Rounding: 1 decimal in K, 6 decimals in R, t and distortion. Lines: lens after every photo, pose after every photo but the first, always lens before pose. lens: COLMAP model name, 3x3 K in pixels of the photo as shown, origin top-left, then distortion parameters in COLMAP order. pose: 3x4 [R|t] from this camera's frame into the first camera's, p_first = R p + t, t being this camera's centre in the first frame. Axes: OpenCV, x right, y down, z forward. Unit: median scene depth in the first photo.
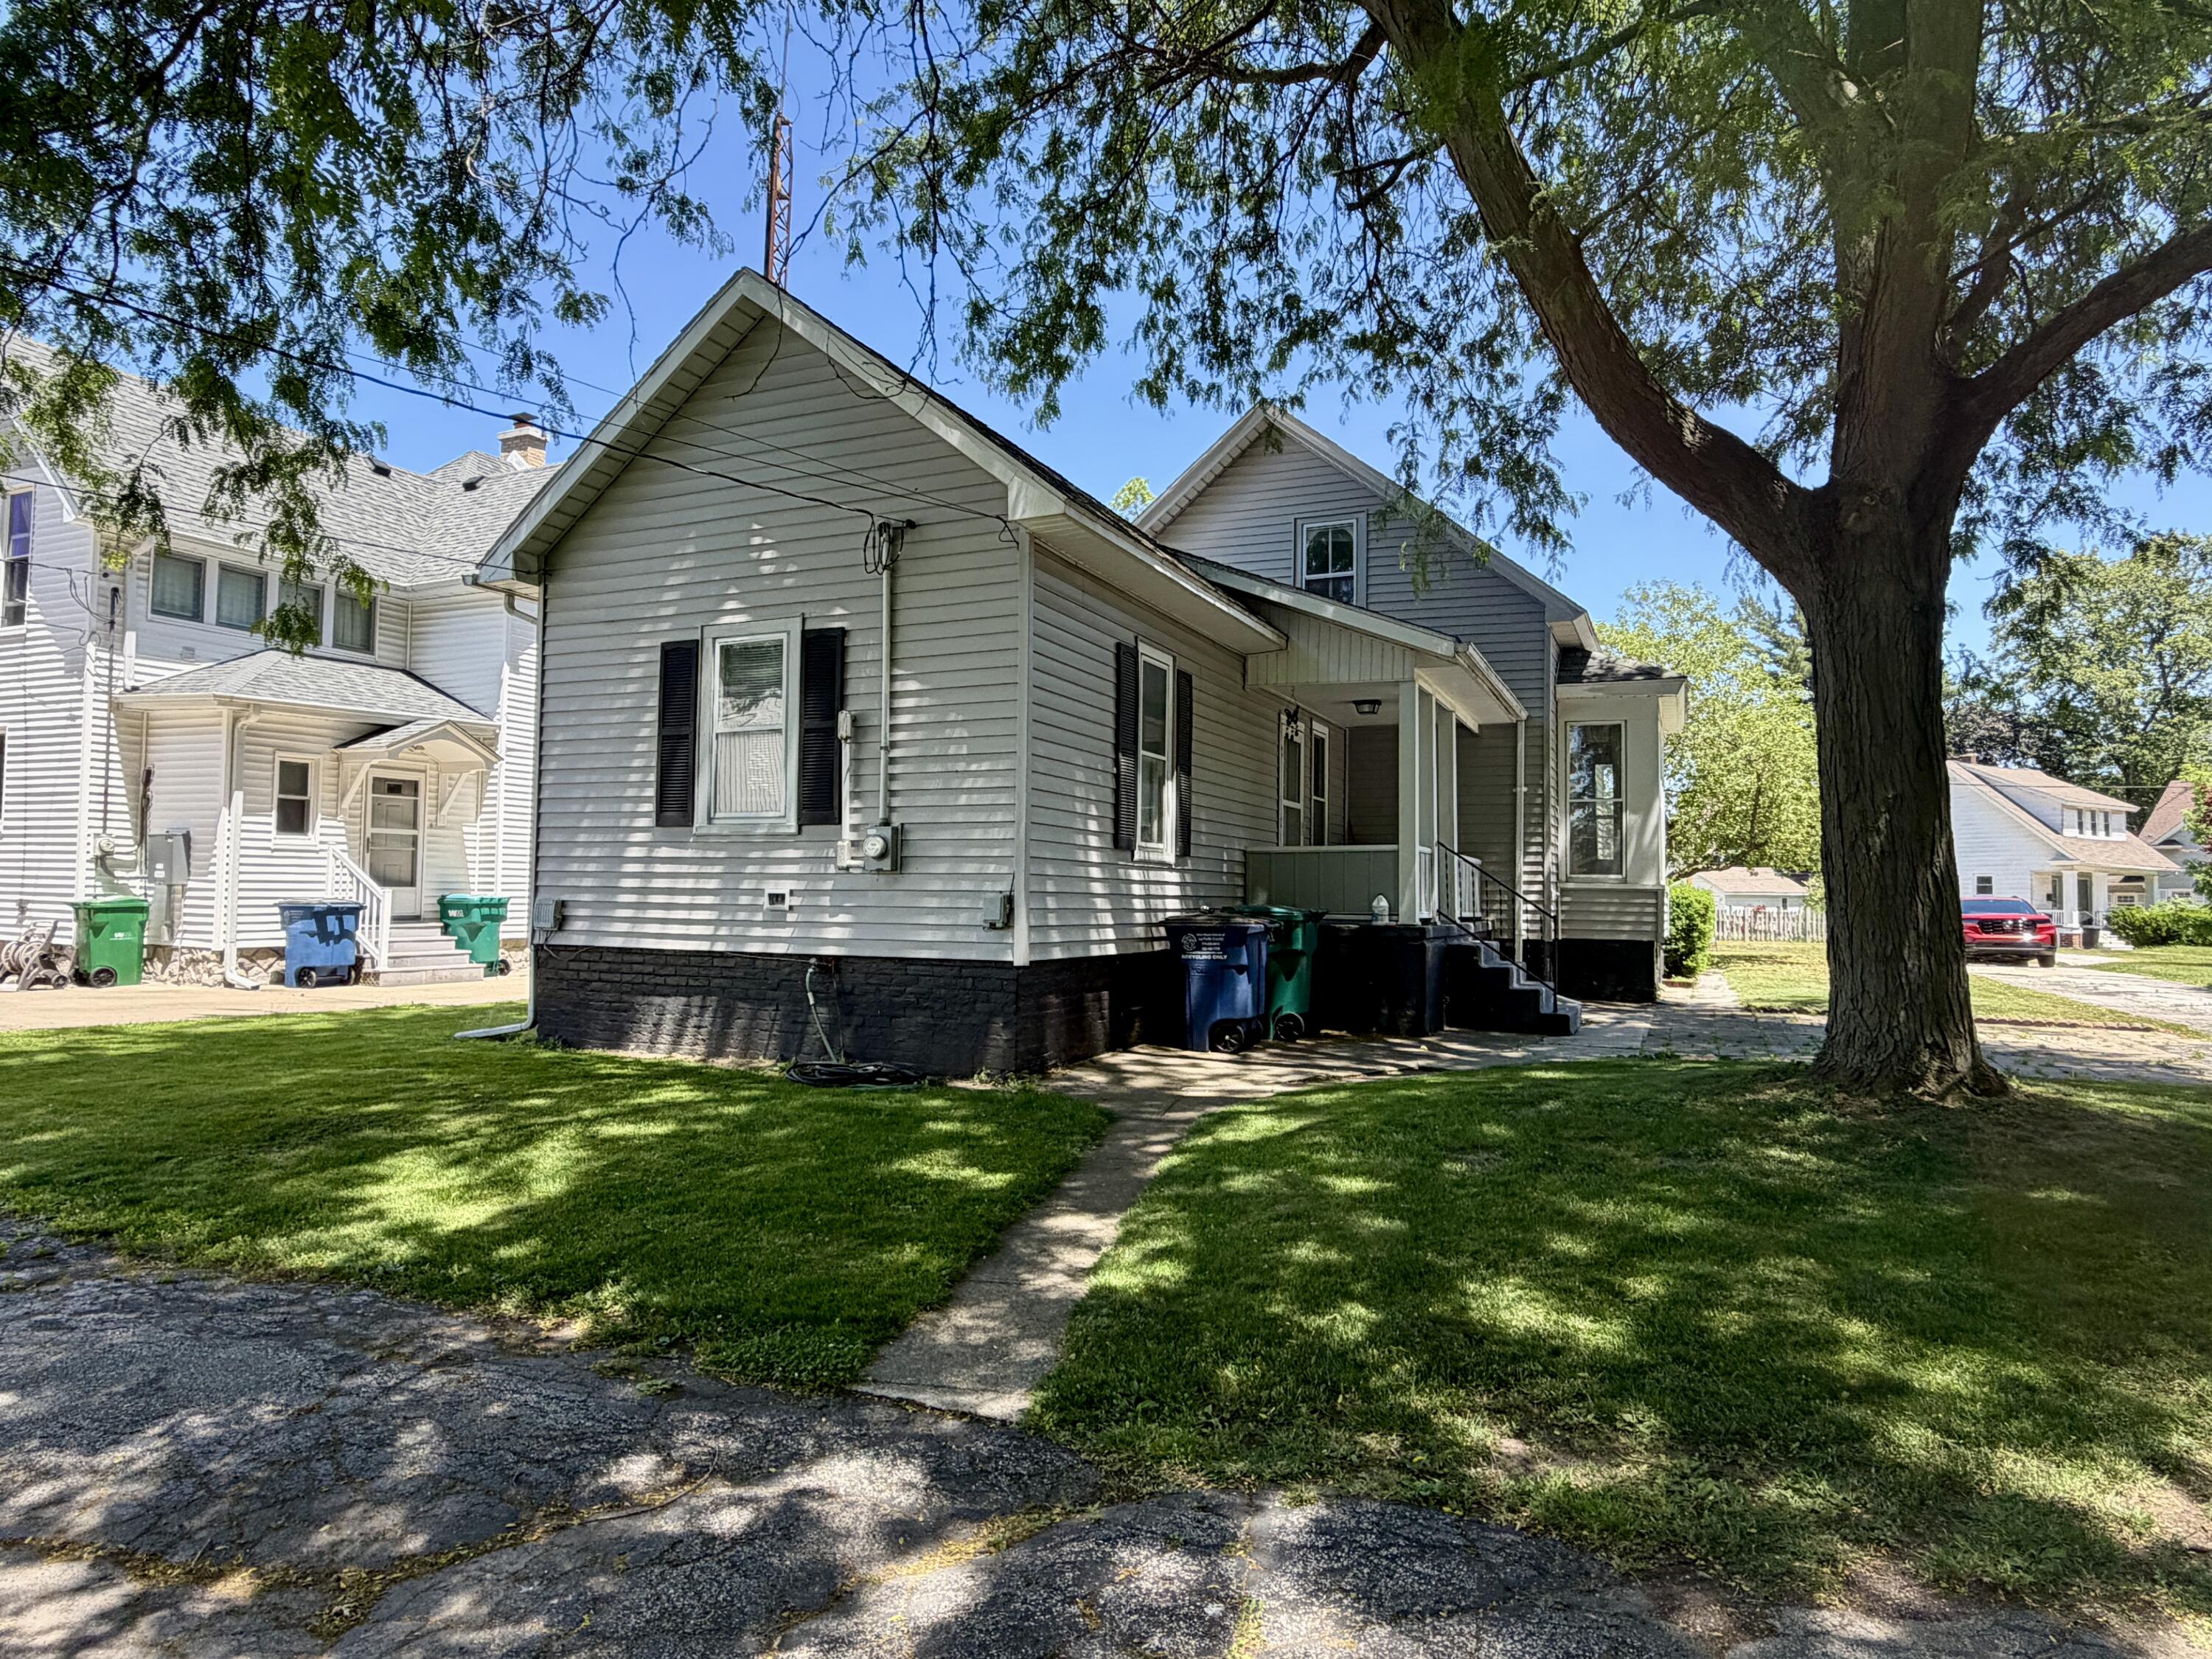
lens RADIAL K [[1292.3, 0, 1108.4], [0, 1292.3, 833.6], [0, 0, 1]] dist [-0.002208, -0.000335]
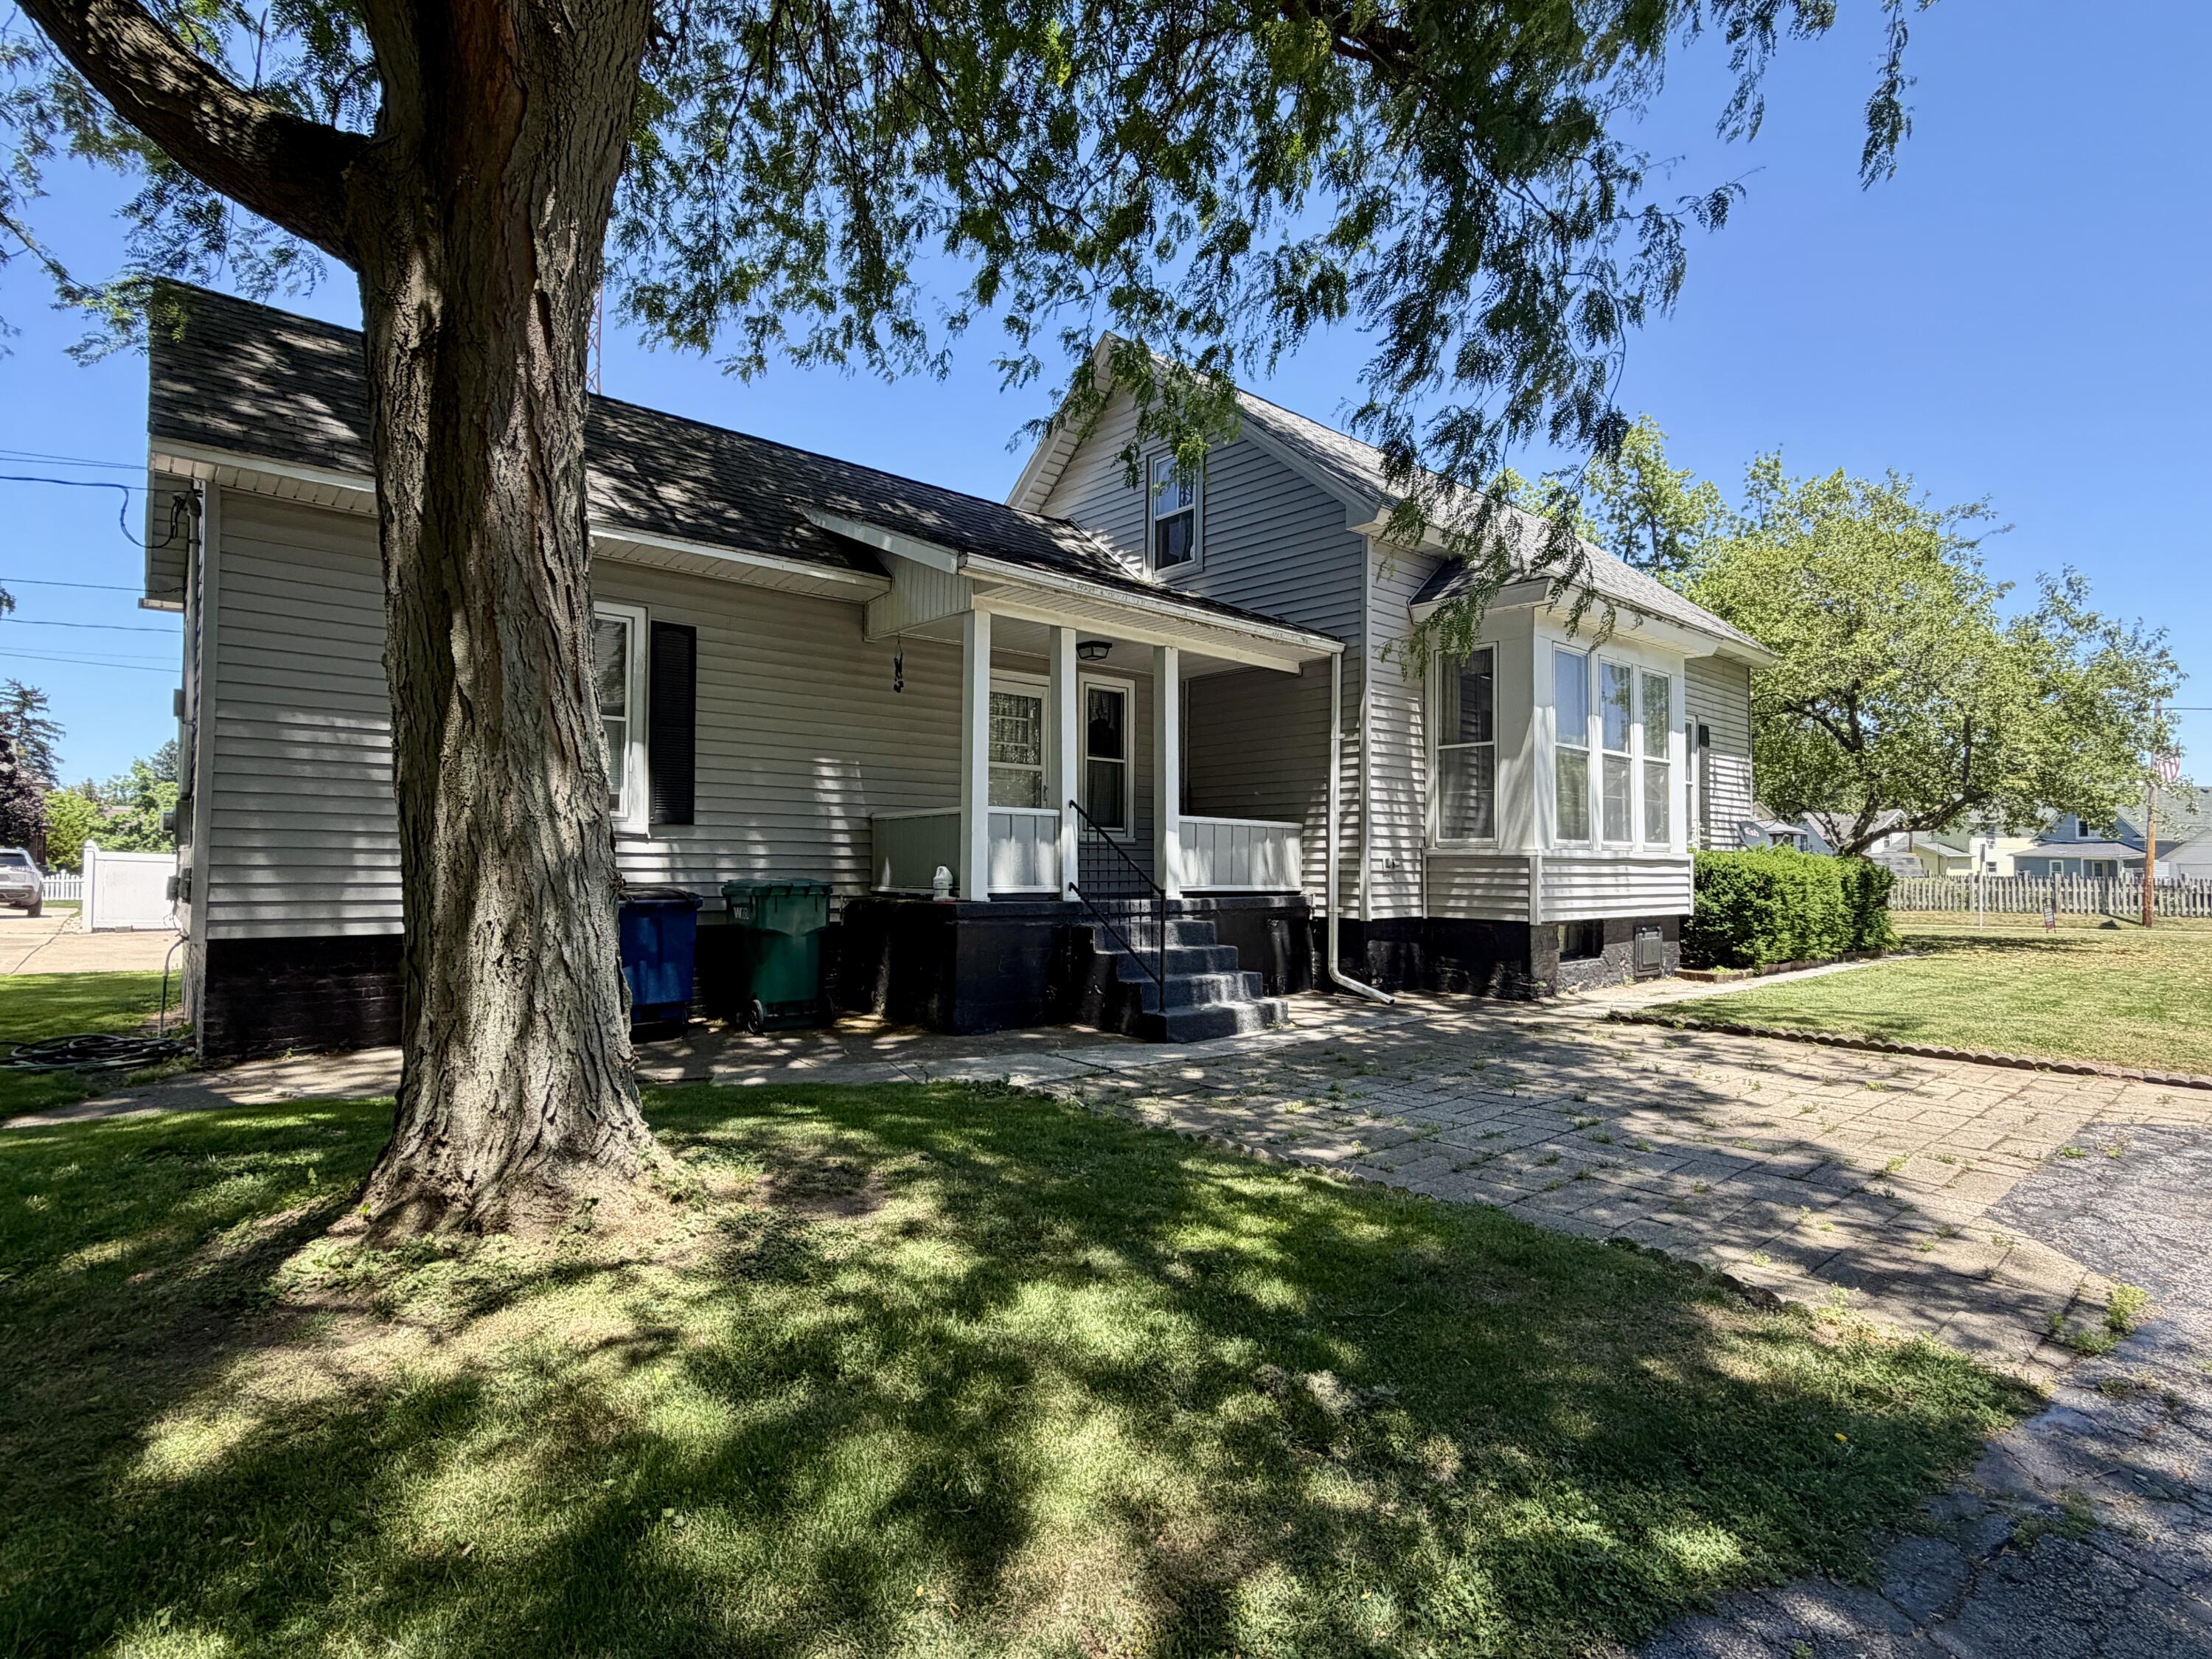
lens RADIAL K [[1144.4, 0, 1104.8], [0, 1144.4, 824.2], [0, 0, 1]] dist [-0.001194, -0.000056]
pose [[0.908513, -0.018033, -0.417468, 0.391824], [0.023792, 0.999680, 0.008595, 0.009558], [0.417180, -0.017741, 0.908651, 0.216473]]
